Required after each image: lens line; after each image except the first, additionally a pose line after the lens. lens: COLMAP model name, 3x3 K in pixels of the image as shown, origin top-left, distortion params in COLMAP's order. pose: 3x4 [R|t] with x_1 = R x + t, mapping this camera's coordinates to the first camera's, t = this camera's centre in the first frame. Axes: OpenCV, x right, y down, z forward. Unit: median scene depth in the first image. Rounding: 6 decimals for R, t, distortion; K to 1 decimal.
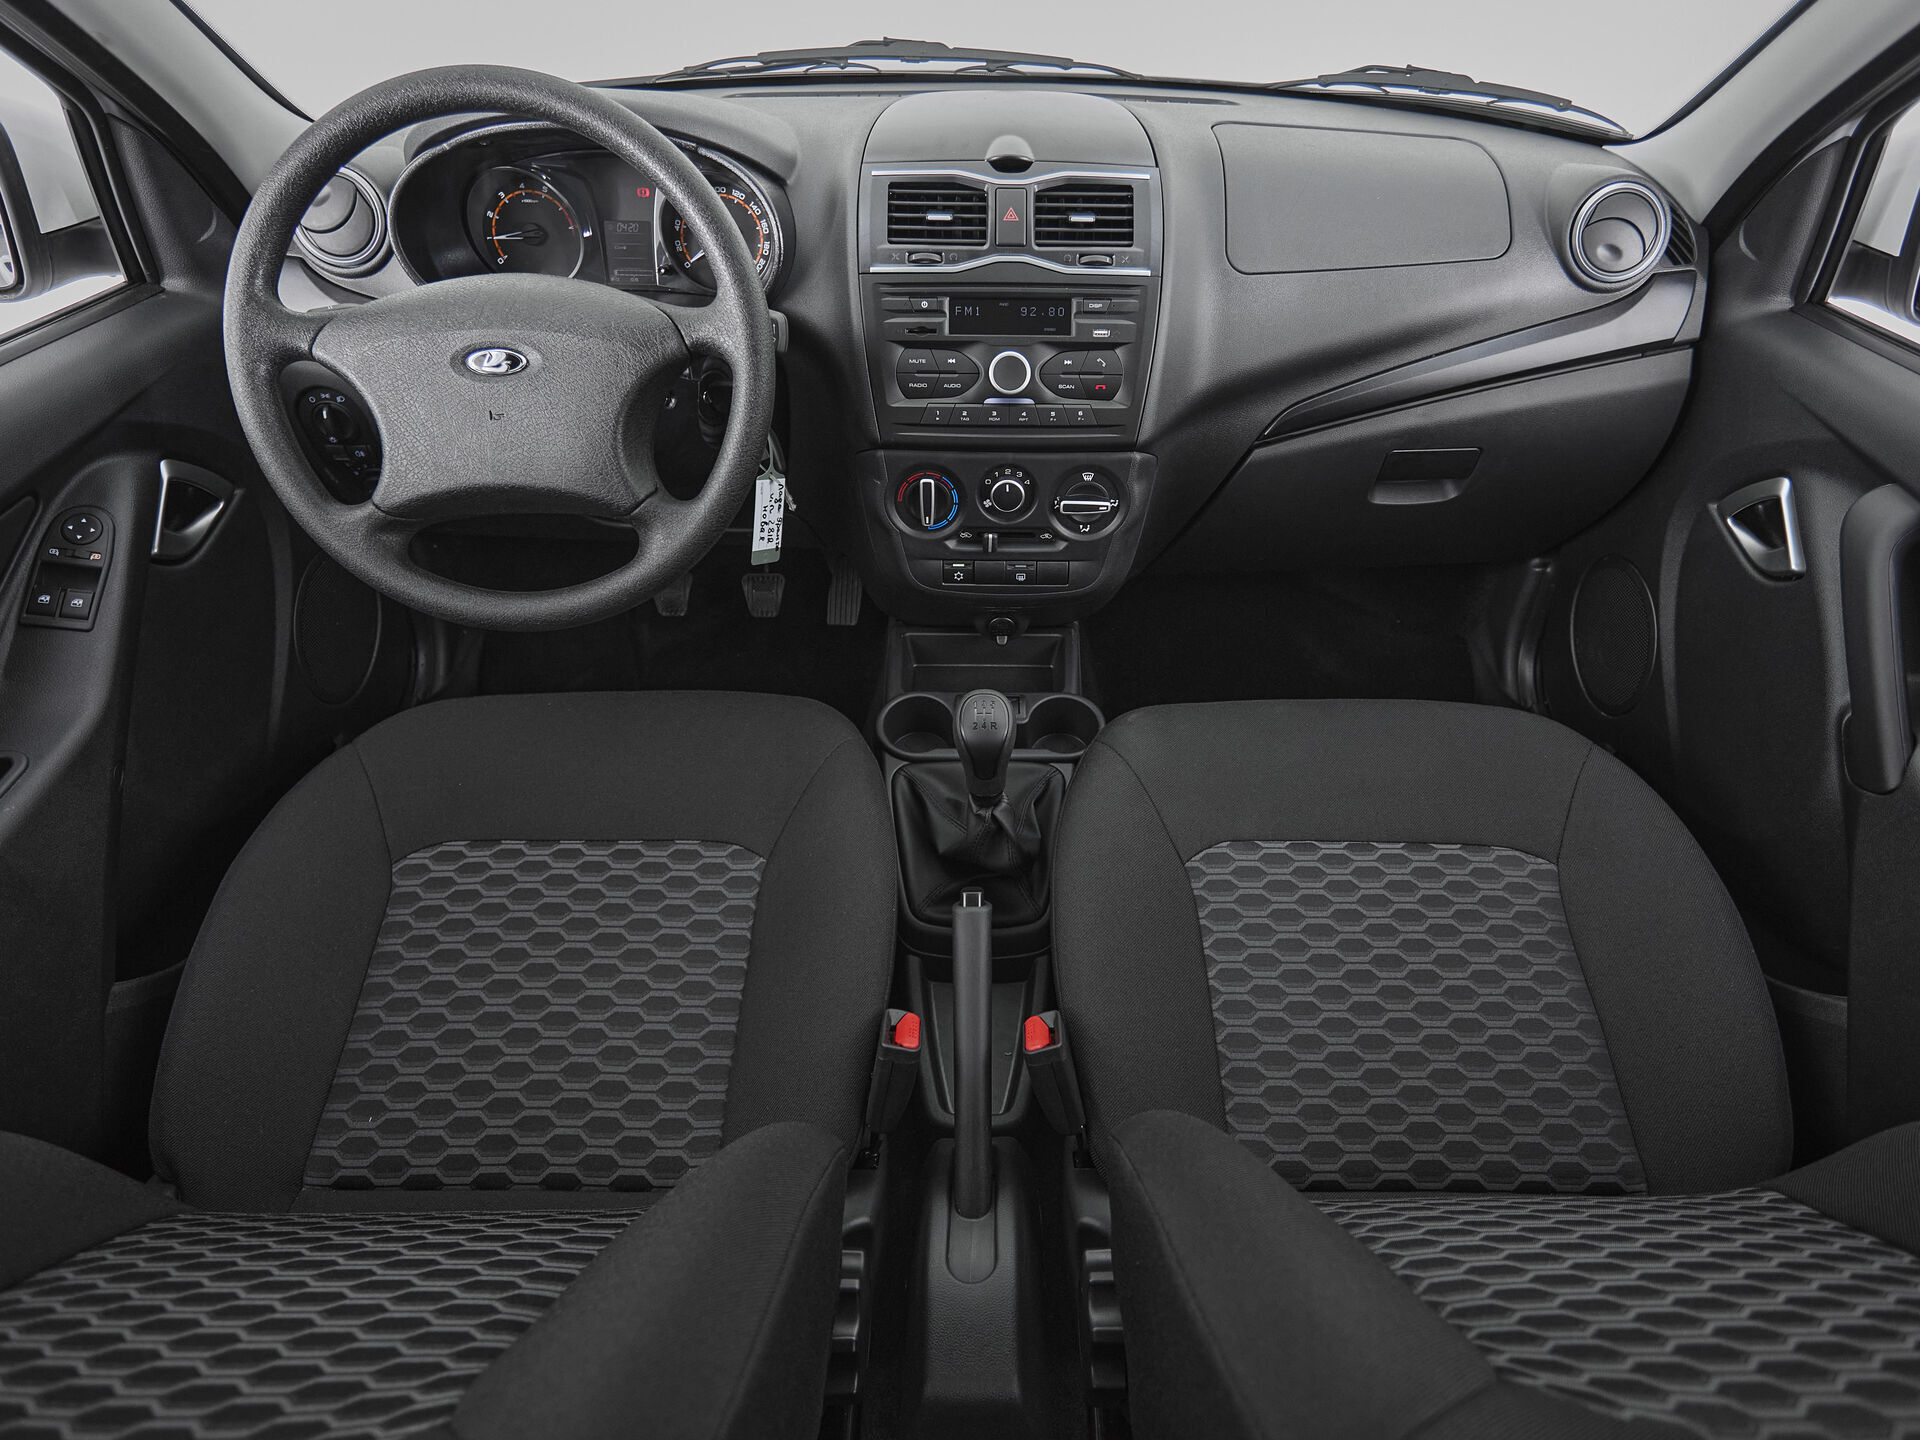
lens RADIAL K [[1070.0, 0, 971.4], [0, 1070.0, 673.5], [0, 0, 1]] dist [-0.001455, -0.002064]
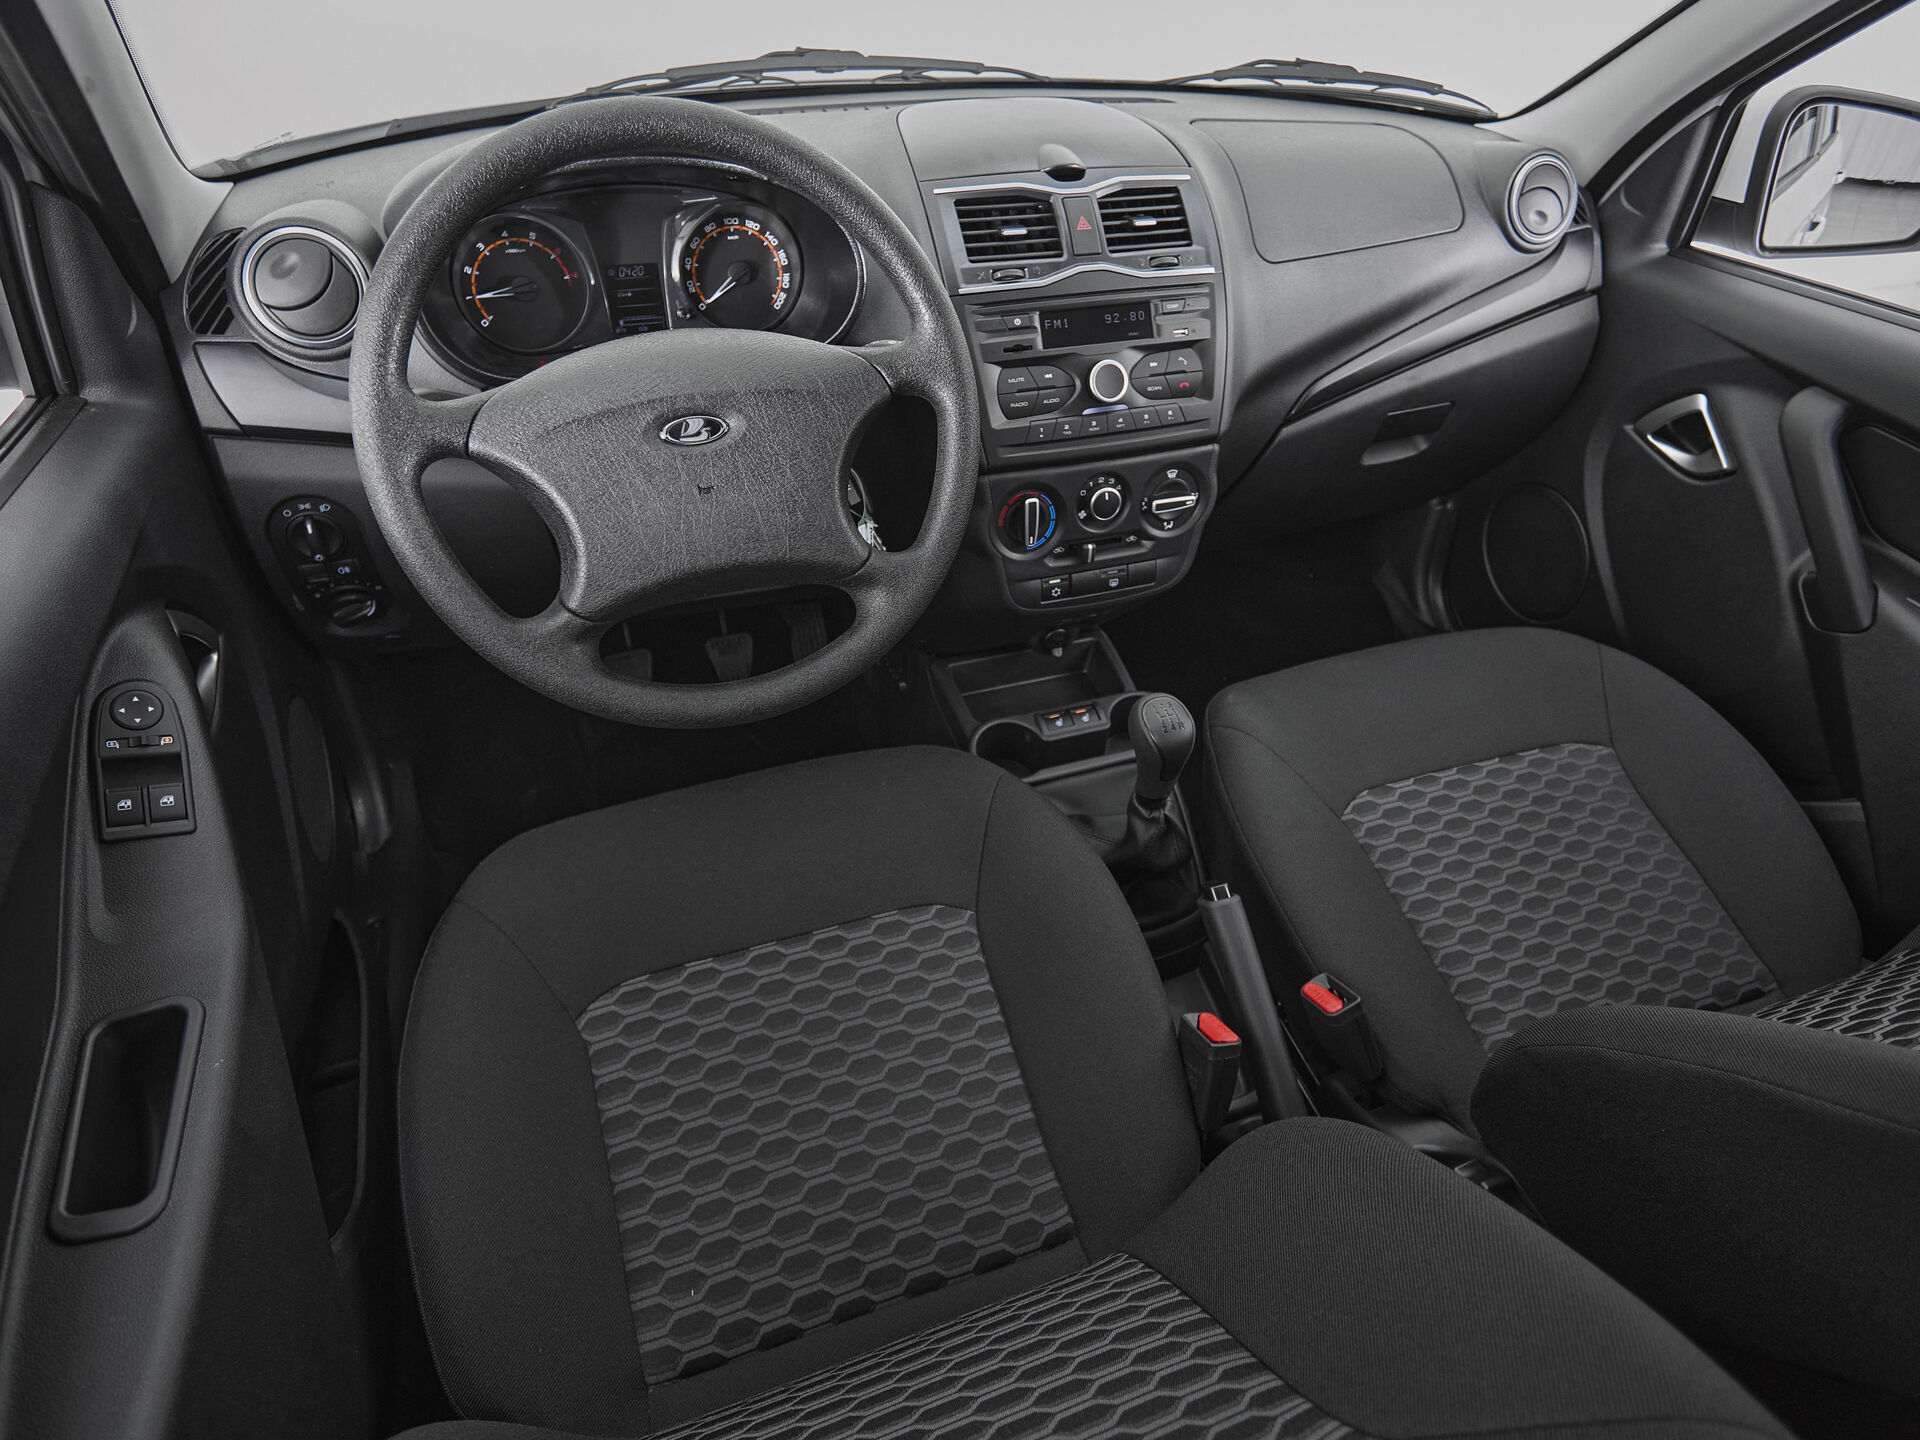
lens RADIAL K [[1108.5, 0, 960.0], [0, 1108.5, 720.0], [0, 0, 1]] dist [-0.003827, -0.001056]
pose [[0.940730, -0.198846, 0.274749, -0.437990], [0.193403, 0.979991, 0.047053, -0.043946], [-0.278608, 0.008873, 0.960364, 0.040448]]
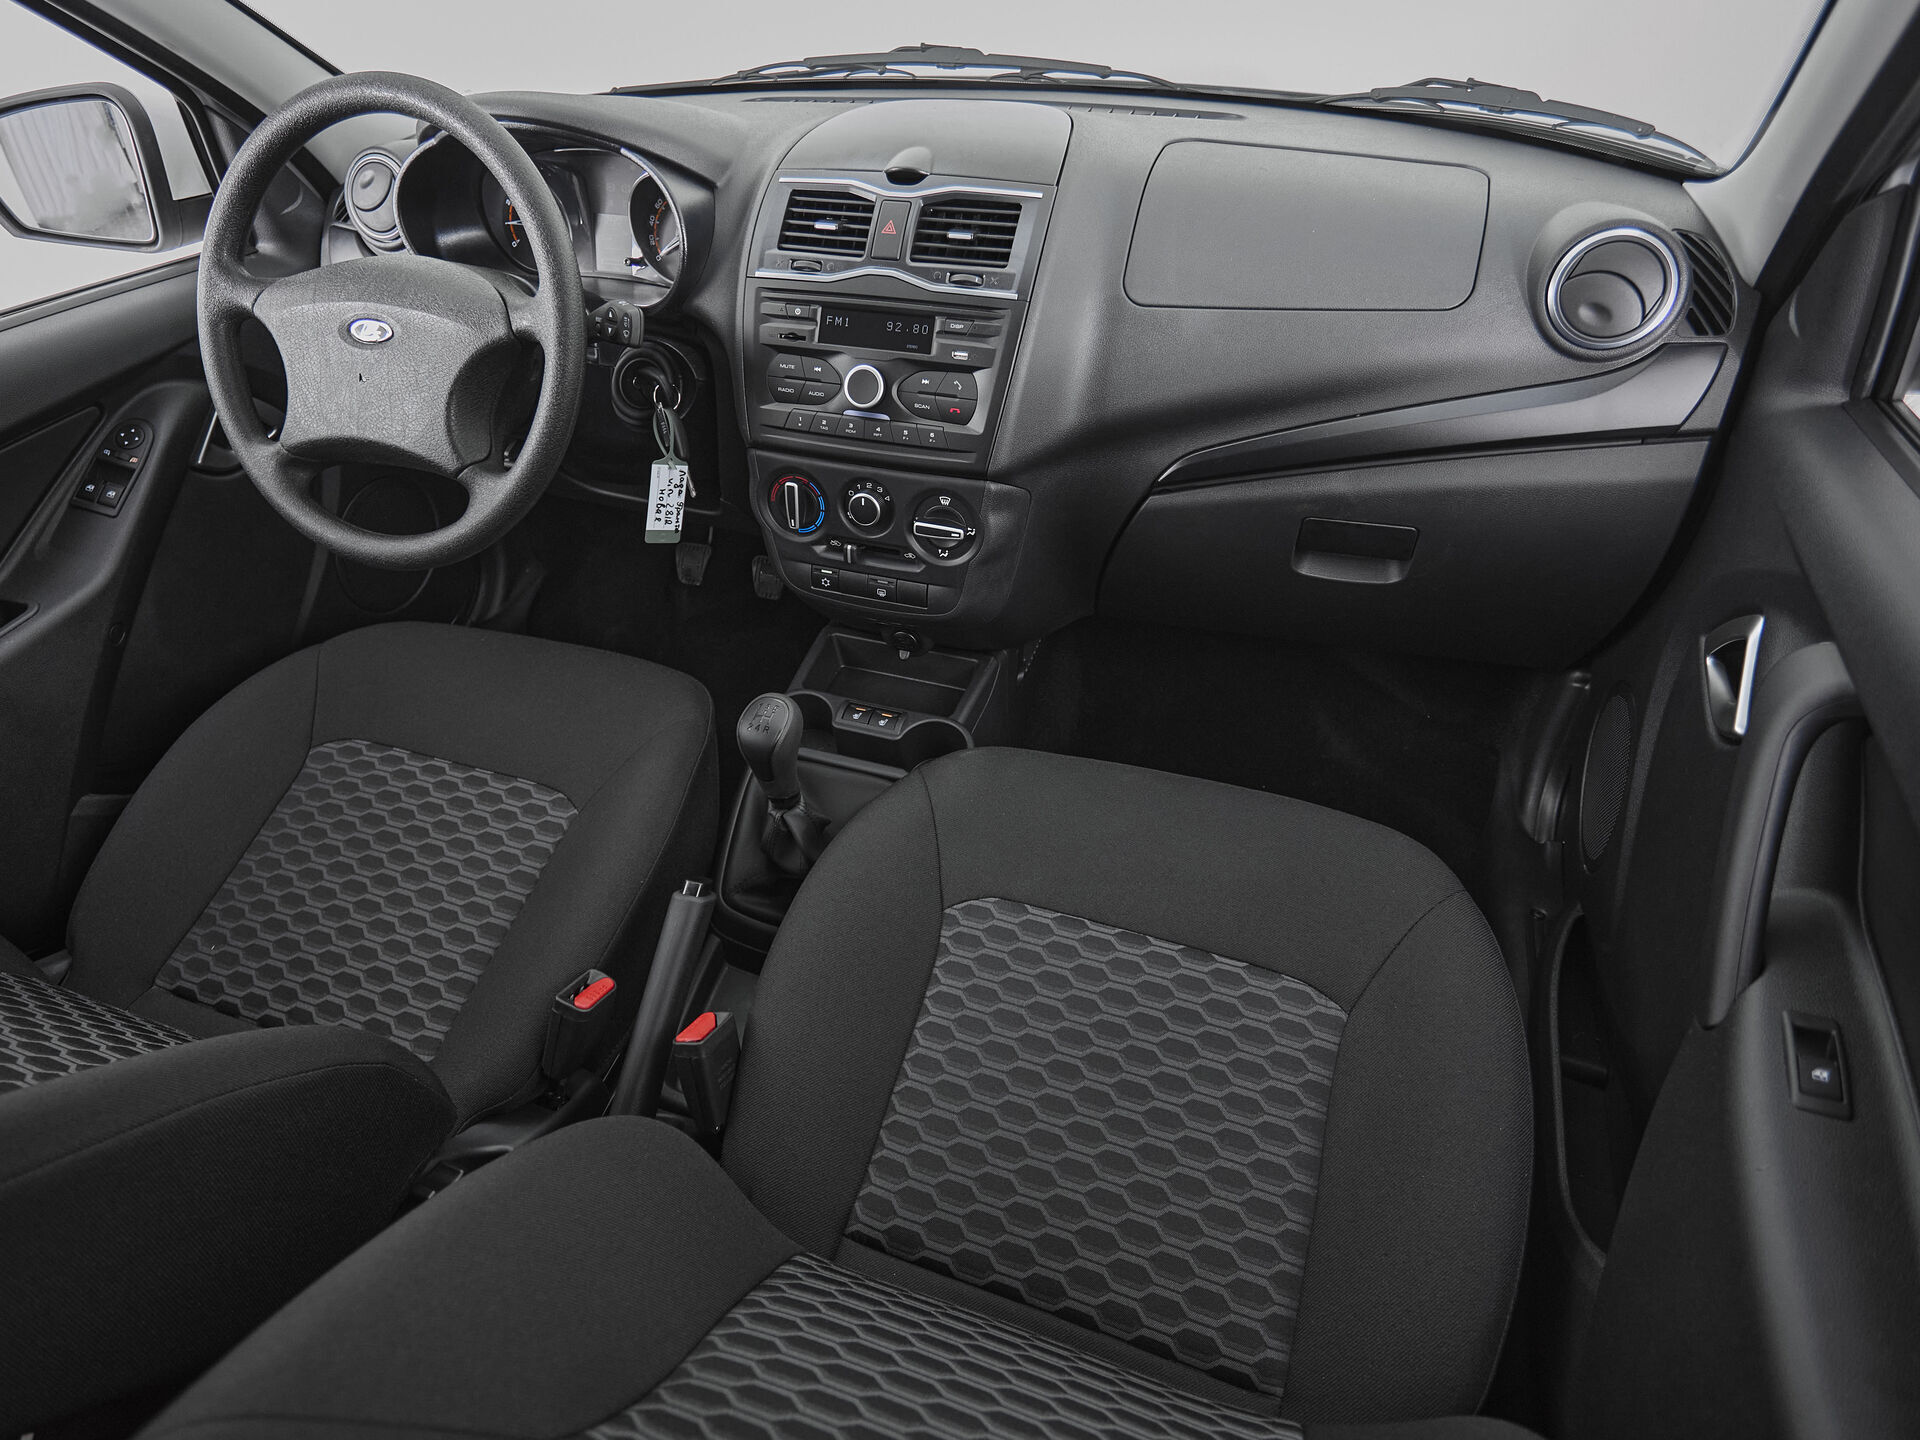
lens RADIAL K [[1068.0, 0, 918.1], [0, 1068.0, 693.1], [0, 0, 1]] dist [-0.002252, -0.000882]
pose [[0.938774, 0.181785, -0.292672, 0.419131], [-0.176962, 0.983273, 0.043107, -0.051126], [0.295613, 0.011324, 0.955241, 0.067220]]
